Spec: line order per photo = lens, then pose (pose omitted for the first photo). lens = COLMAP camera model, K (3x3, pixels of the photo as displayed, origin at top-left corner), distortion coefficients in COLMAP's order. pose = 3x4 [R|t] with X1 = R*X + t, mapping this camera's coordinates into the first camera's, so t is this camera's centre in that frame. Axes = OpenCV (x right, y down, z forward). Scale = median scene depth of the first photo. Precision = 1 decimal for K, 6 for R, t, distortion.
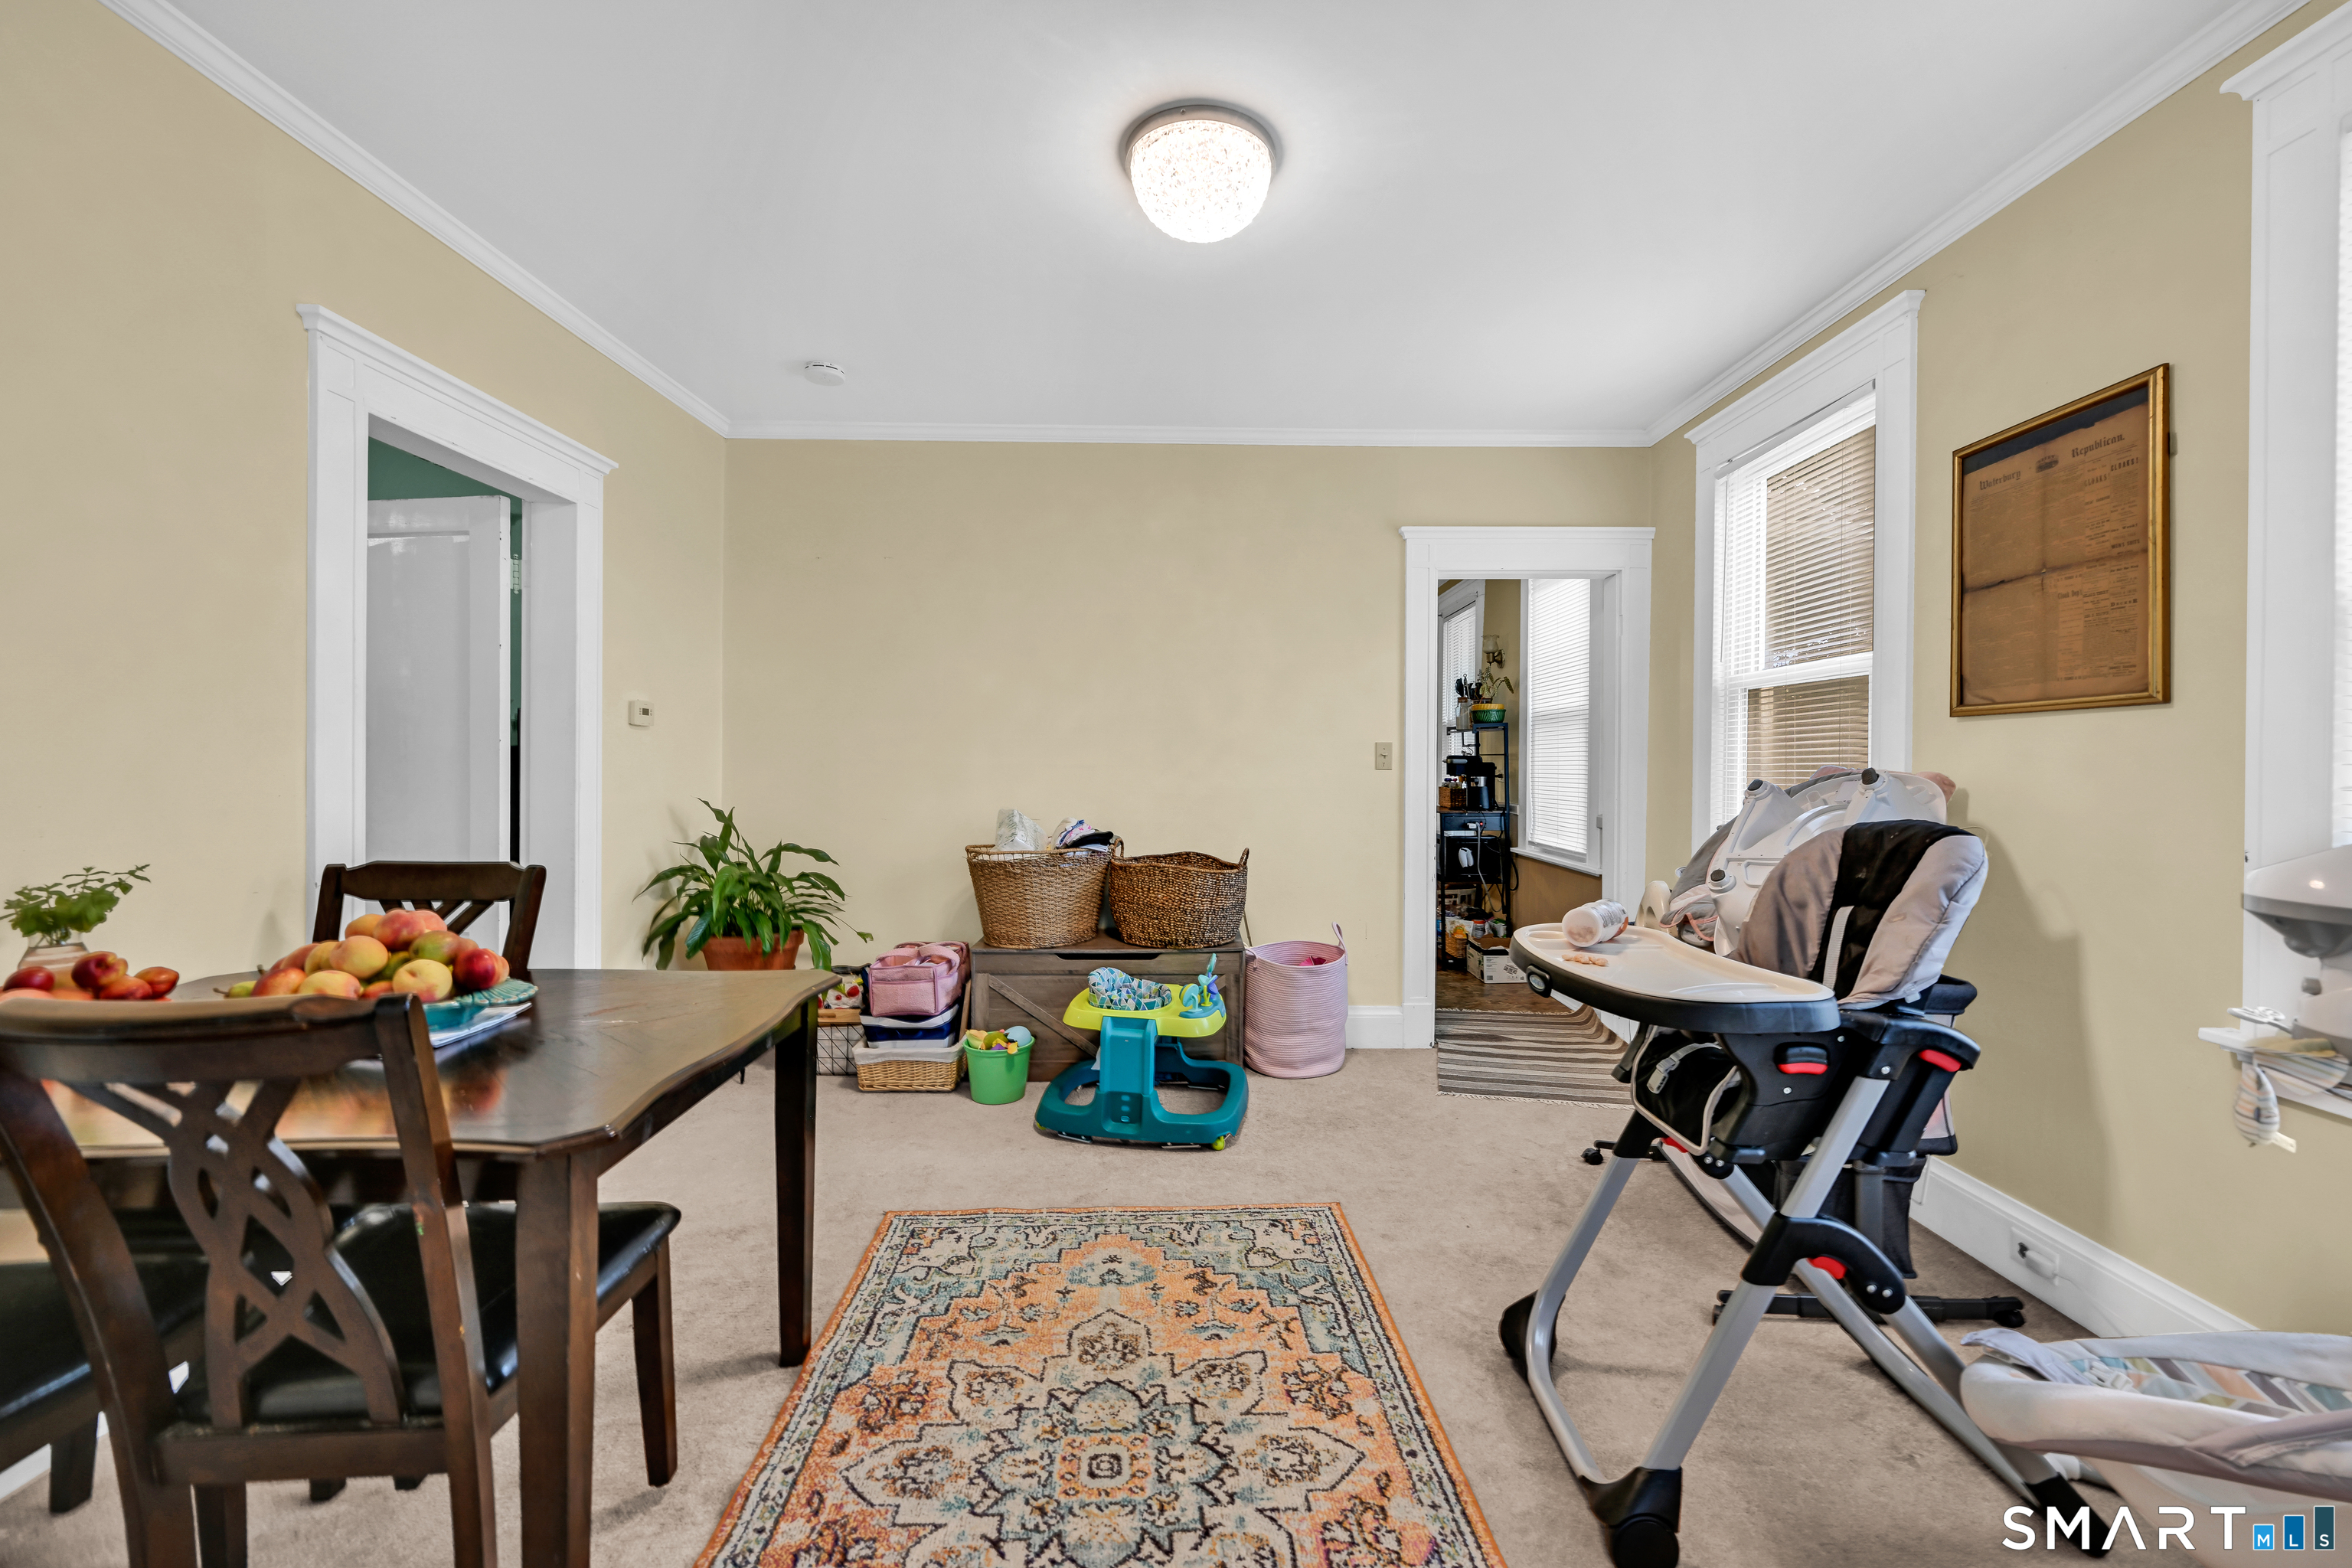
lens RADIAL K [[925.1, 0, 1198.3], [0, 925.1, 769.0], [0, 0, 1]] dist [-0.003687, -0.000388]
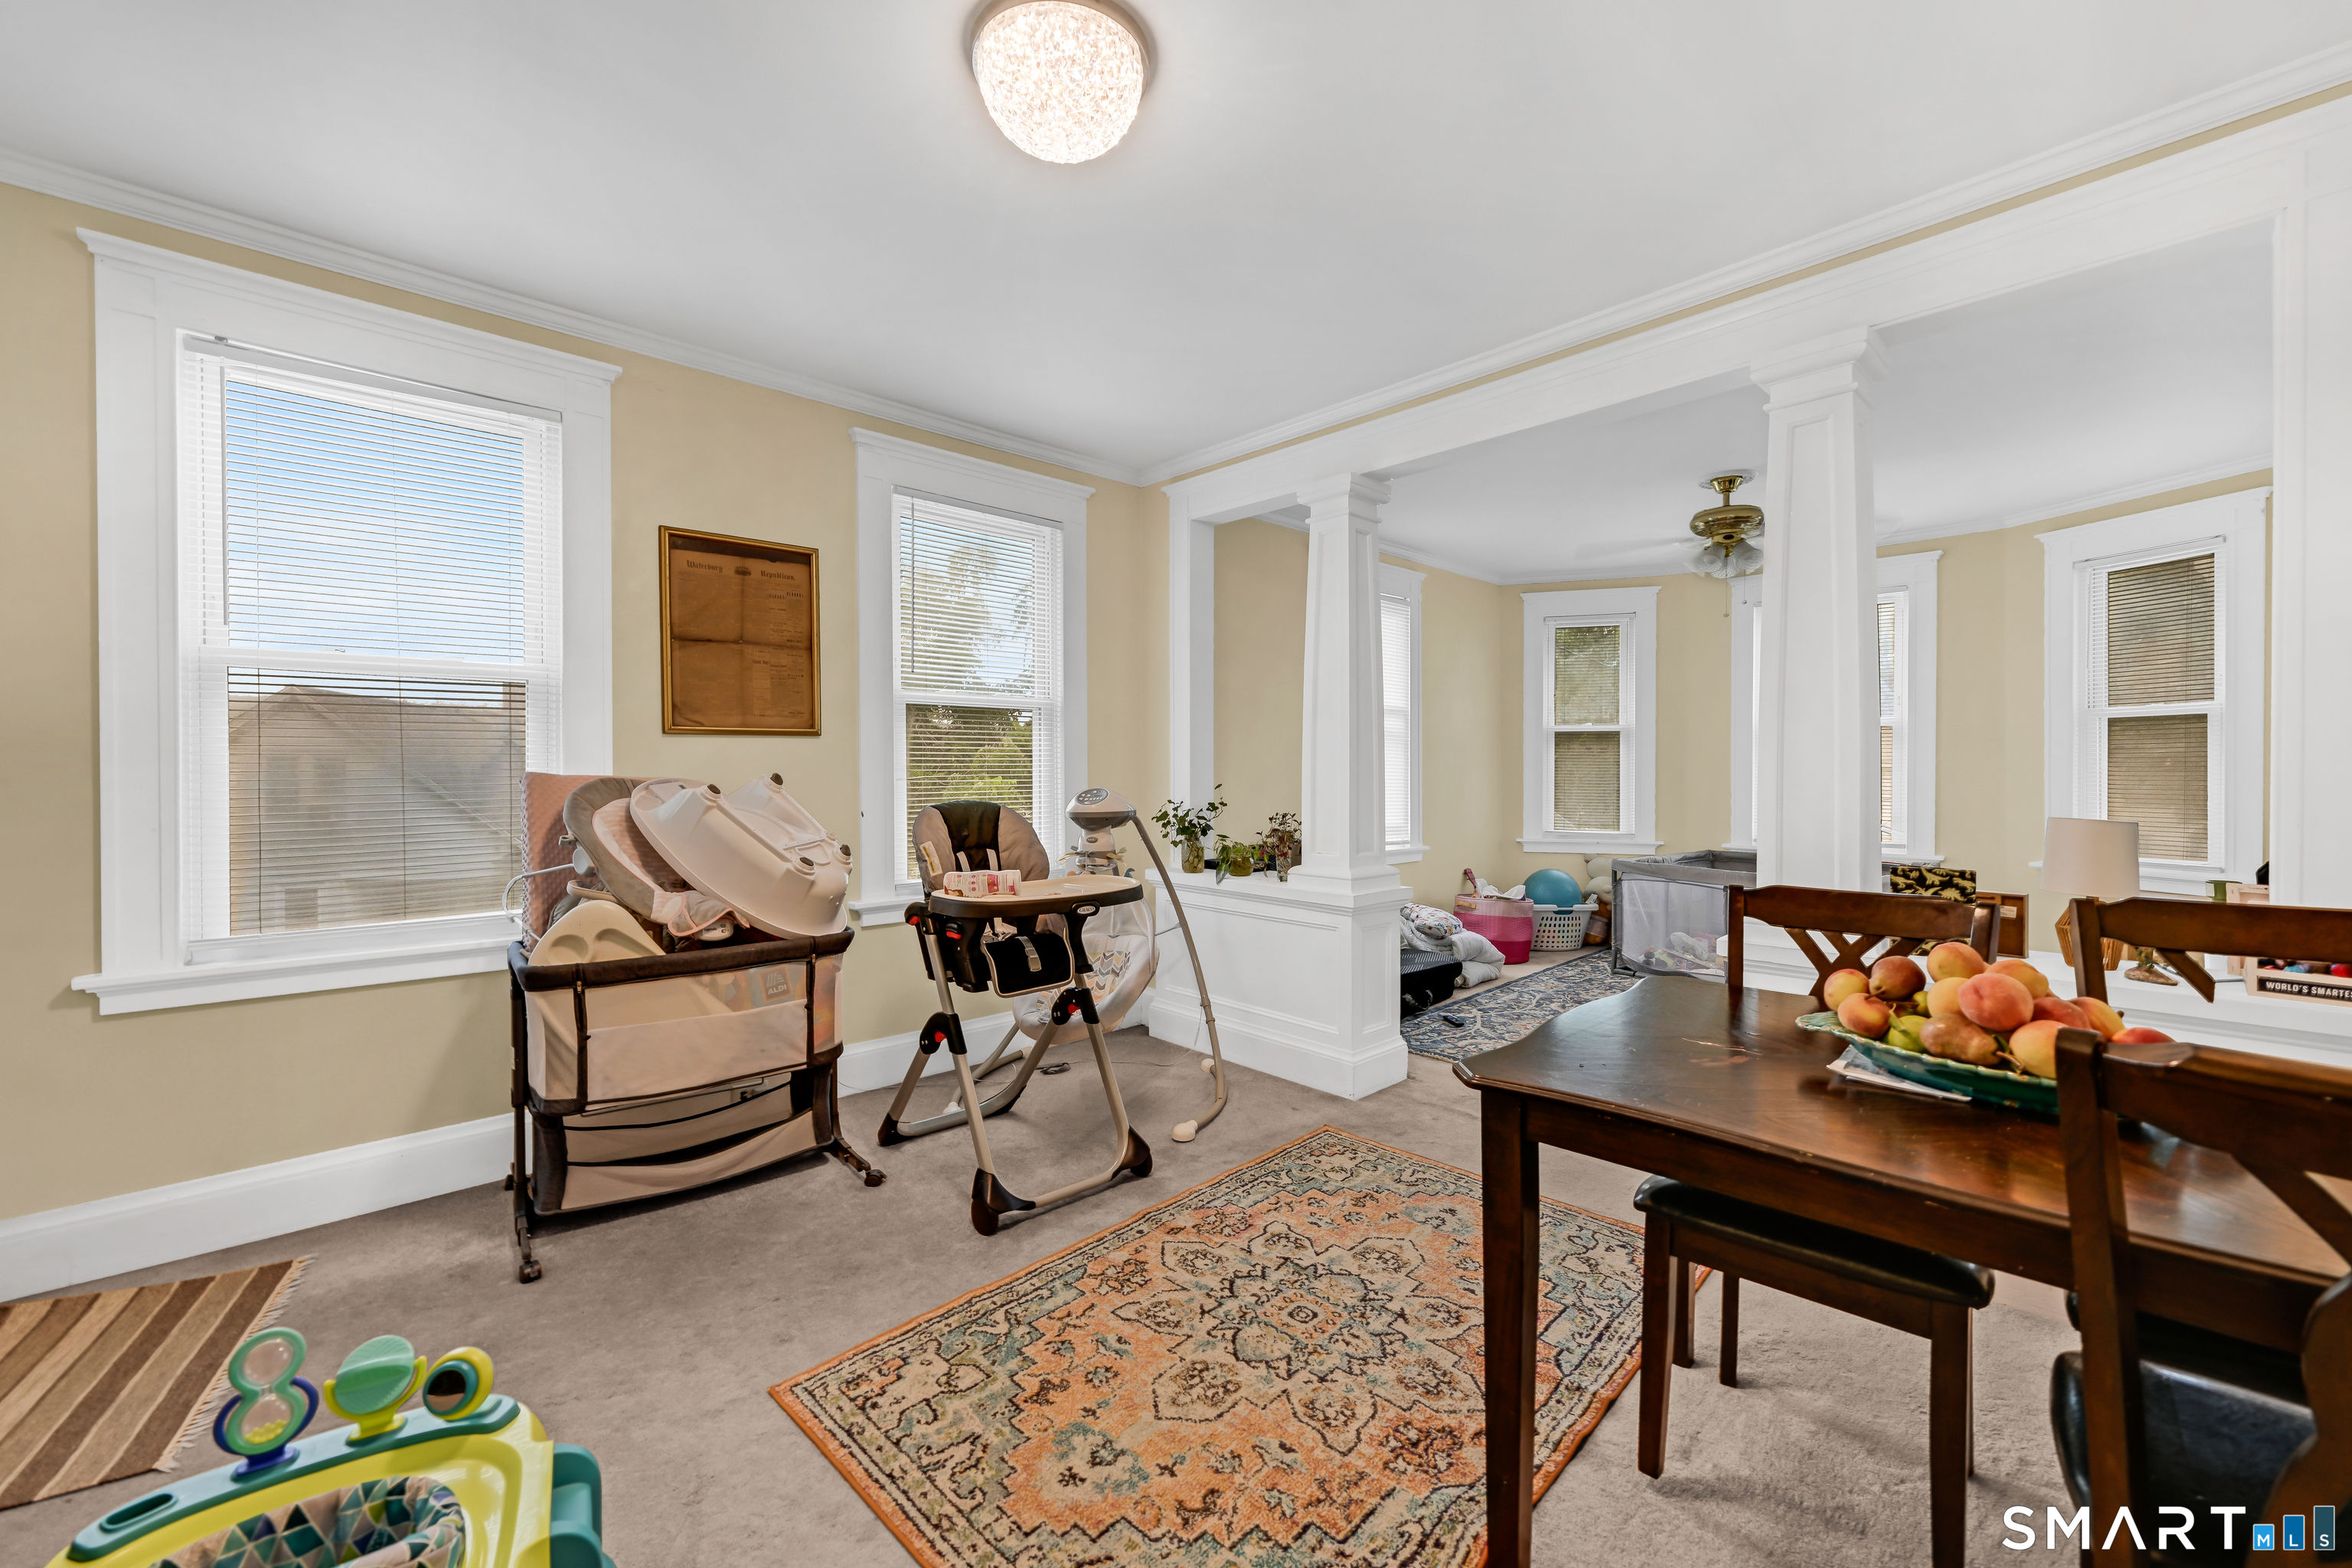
lens RADIAL K [[925.1, 0, 1197.3], [0, 925.1, 780.3], [0, 0, 1]] dist [-0.003687, -0.000388]
pose [[-0.675591, -0.014863, 0.737127, -0.812111], [0.000903, 0.999779, 0.020987, -0.021420], [-0.737276, 0.014844, -0.675428, 1.692179]]
